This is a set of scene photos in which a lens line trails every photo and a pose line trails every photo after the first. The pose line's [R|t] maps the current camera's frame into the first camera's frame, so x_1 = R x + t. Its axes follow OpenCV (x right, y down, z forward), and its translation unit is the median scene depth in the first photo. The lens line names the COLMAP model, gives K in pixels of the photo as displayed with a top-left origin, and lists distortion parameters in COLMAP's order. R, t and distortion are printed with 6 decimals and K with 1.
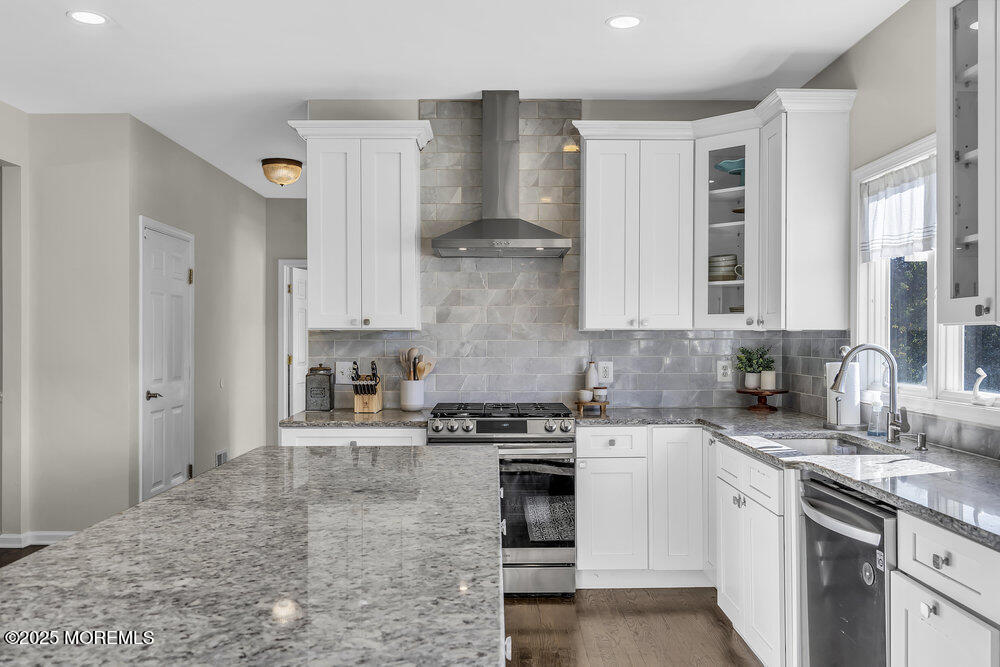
lens RADIAL K [[847.4, 0, 498.3], [0, 847.4, 343.3], [0, 0, 1]] dist [0.010748, 0.000932]
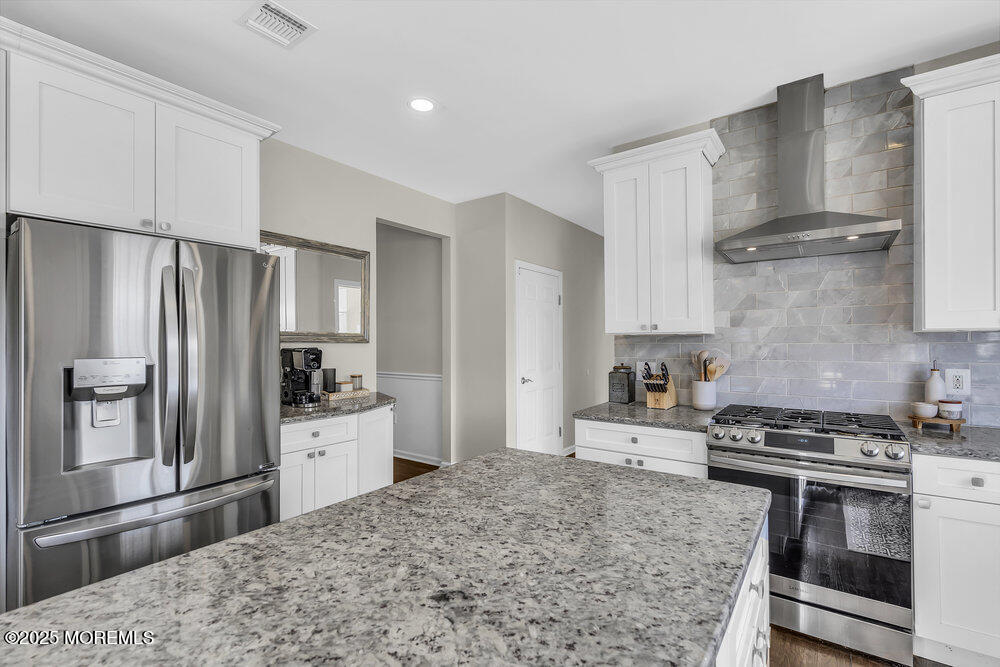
lens RADIAL K [[451.4, 0, 499.9], [0, 451.4, 337.3], [0, 0, 1]] dist [-0.001404, 0.000139]
pose [[0.803004, -0.008279, -0.595916, 0.031159], [0.000172, 0.999907, -0.013661, -0.003475], [0.595974, 0.010868, 0.802930, 0.389841]]
